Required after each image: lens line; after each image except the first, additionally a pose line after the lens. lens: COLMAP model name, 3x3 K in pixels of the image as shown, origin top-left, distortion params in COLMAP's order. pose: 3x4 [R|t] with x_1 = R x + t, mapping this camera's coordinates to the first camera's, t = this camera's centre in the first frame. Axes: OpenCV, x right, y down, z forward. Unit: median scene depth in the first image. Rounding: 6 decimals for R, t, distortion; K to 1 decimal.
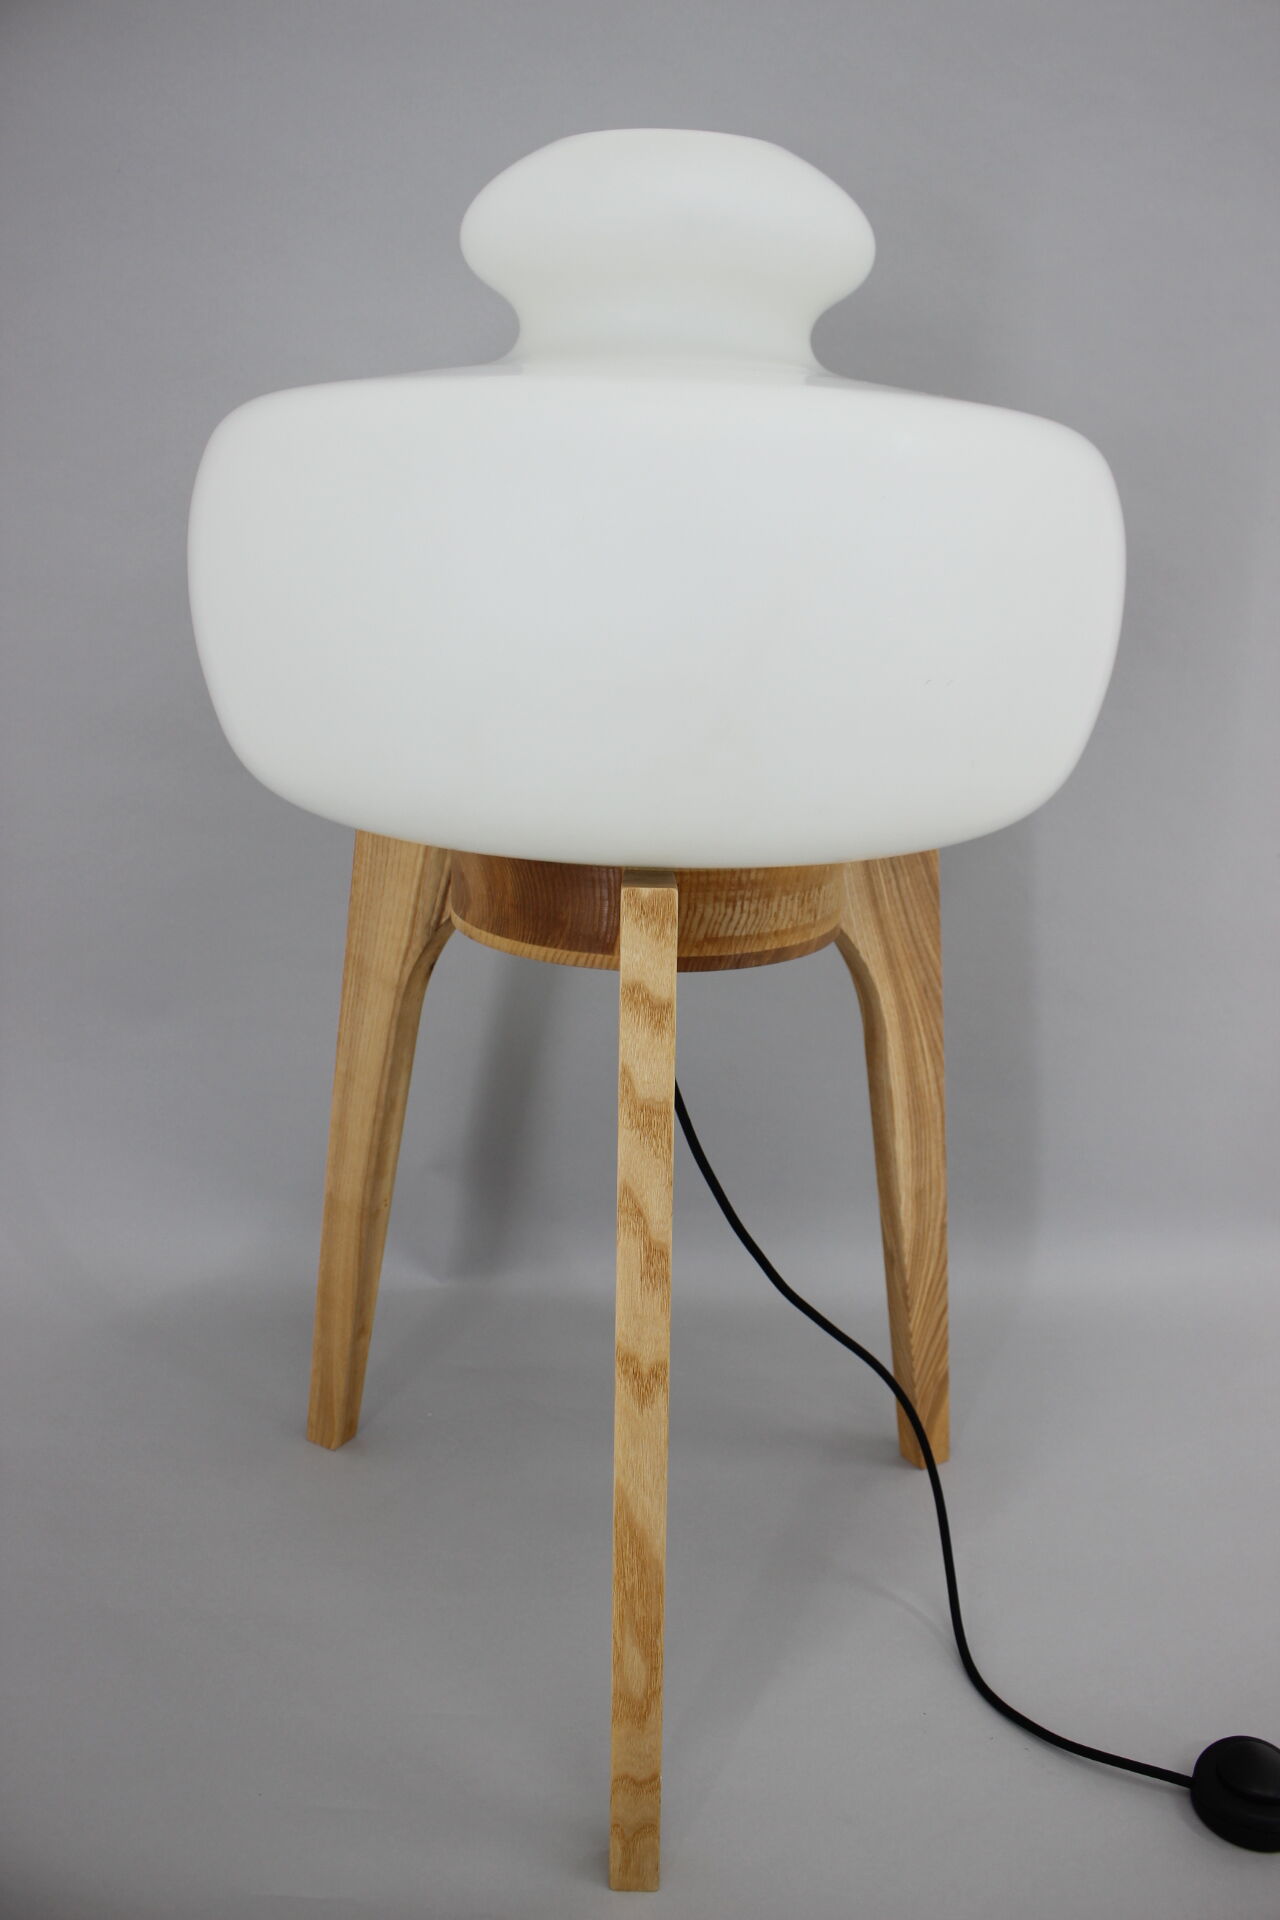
lens RADIAL K [[1607.2, 0, 640.0], [0, 1607.2, 960.0], [0, 0, 1]] dist [-0.216621, -0.004595]
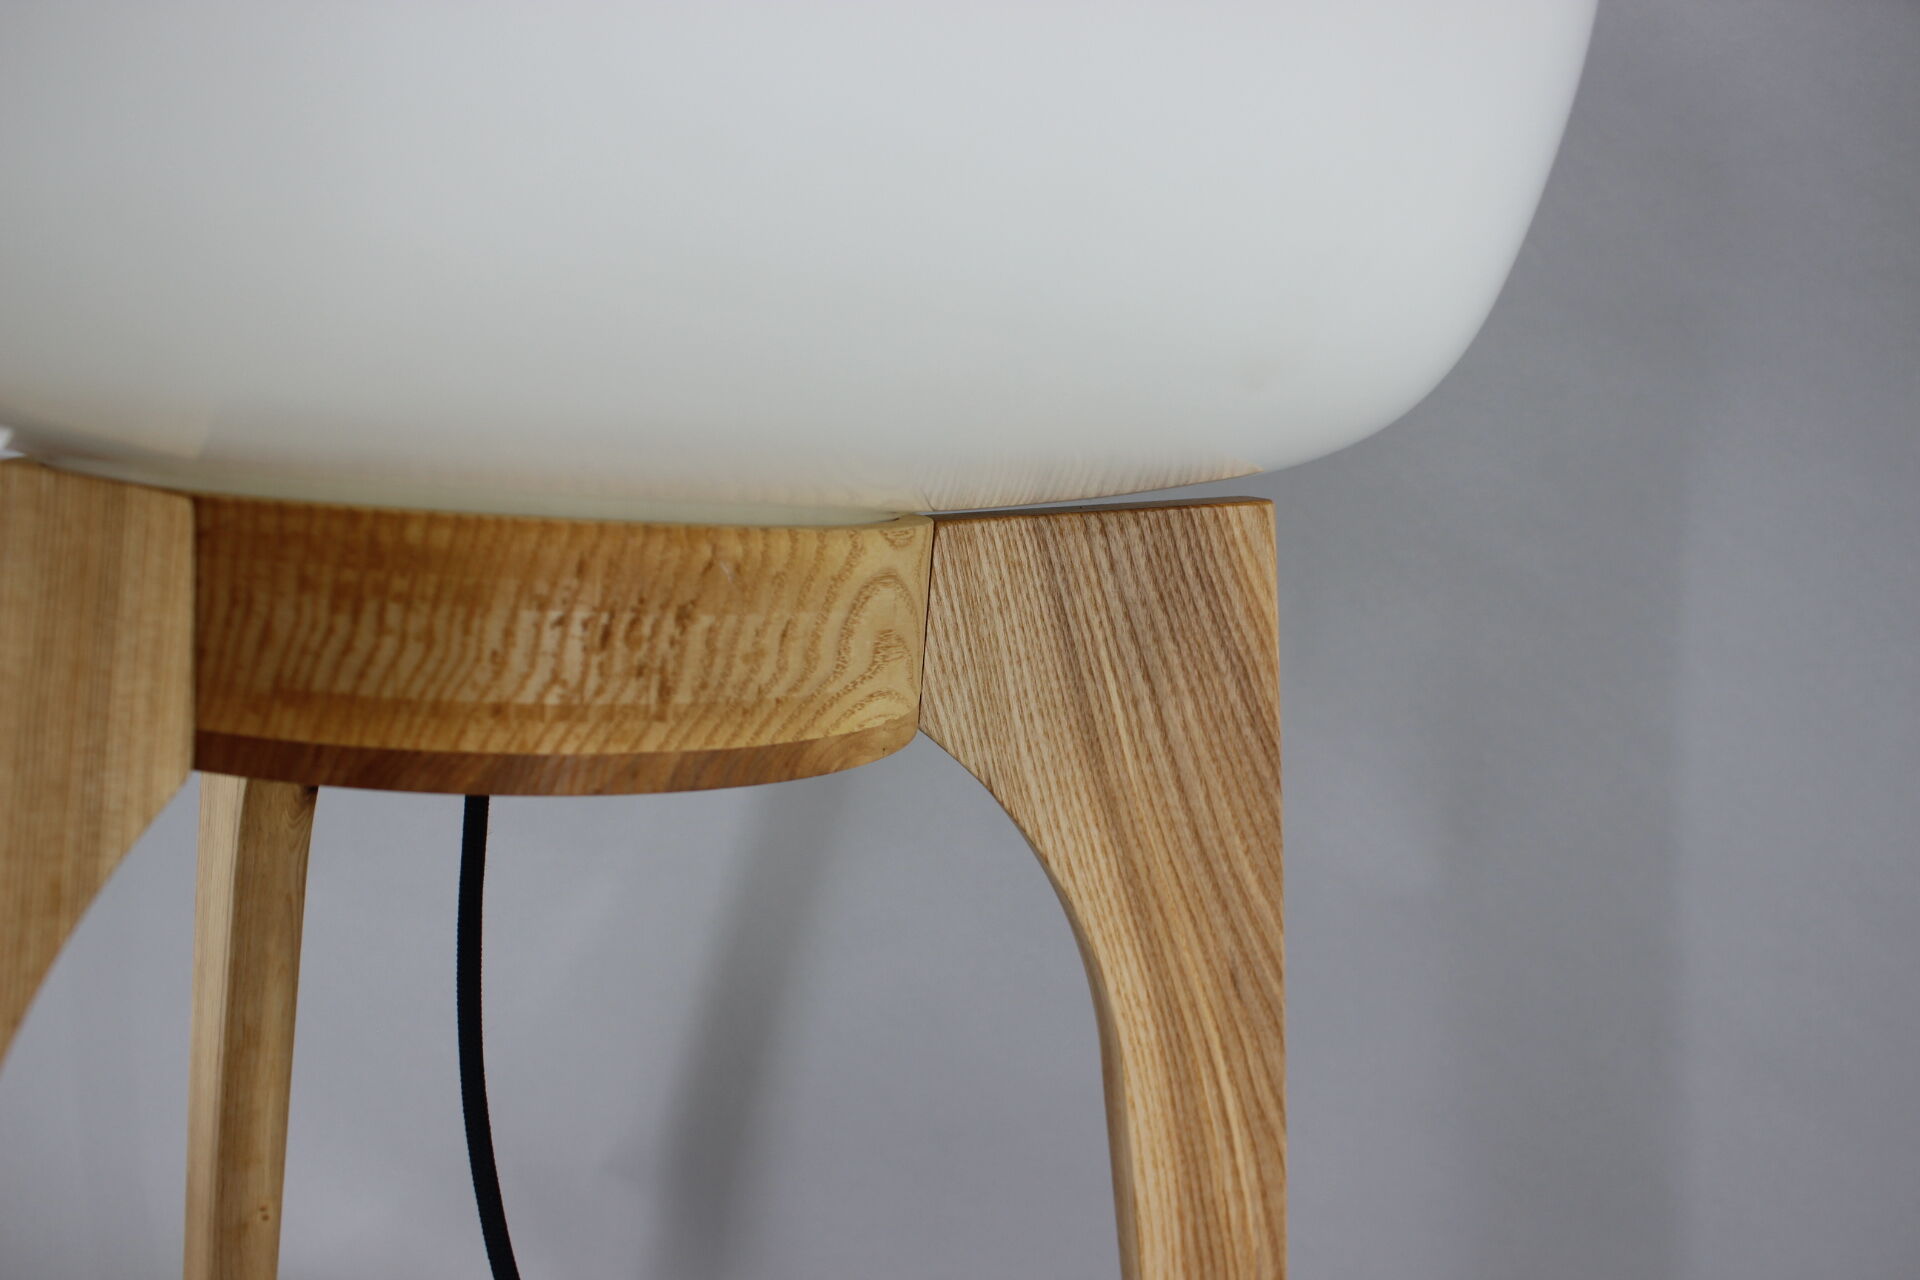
lens RADIAL K [[1658.7, 0, 964.6], [0, 1658.7, 666.6], [0, 0, 1]] dist [-0.138456, 0.022651]
pose [[0.943216, 0.093793, -0.318663, 0.292211], [-0.143512, 0.980221, -0.136273, 0.008711], [0.299579, 0.174267, 0.938021, 0.664397]]
